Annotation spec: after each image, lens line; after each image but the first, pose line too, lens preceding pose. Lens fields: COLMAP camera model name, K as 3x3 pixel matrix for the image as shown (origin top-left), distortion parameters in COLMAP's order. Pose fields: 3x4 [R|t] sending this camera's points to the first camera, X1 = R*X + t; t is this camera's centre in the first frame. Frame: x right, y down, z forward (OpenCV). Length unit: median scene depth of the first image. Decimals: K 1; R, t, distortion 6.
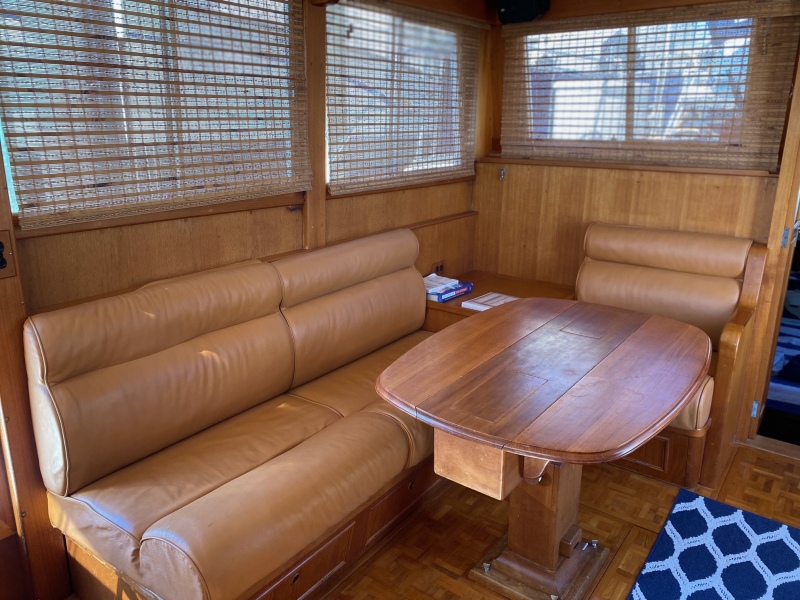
lens RADIAL K [[604.3, 0, 400.0], [0, 604.3, 300.0], [0, 0, 1]] dist [0.067167, -0.065901]
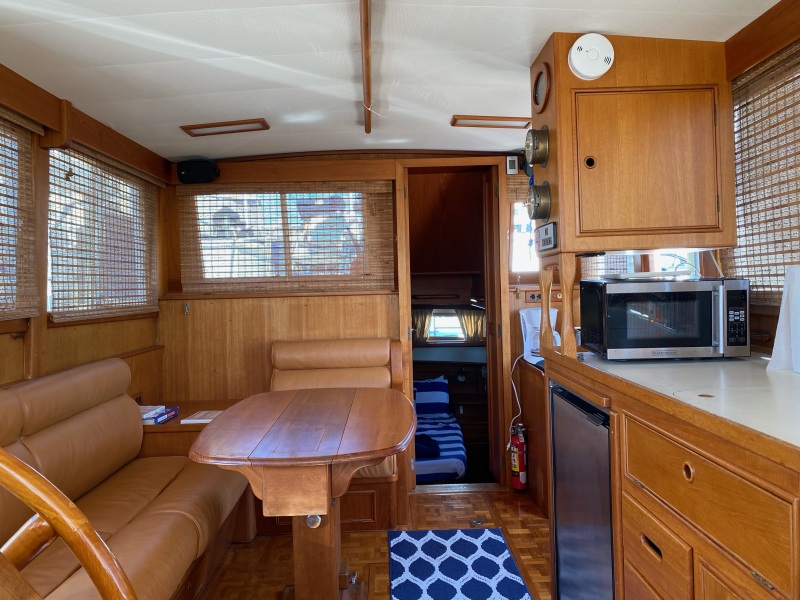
lens RADIAL K [[604.3, 0, 400.0], [0, 604.3, 300.0], [0, 0, 1]] dist [0.067167, -0.065901]
pose [[0.788905, -0.040650, 0.613169, -0.249639], [0.206006, 0.957566, -0.201565, 0.099969], [-0.578957, 0.285332, 0.763803, -0.100051]]
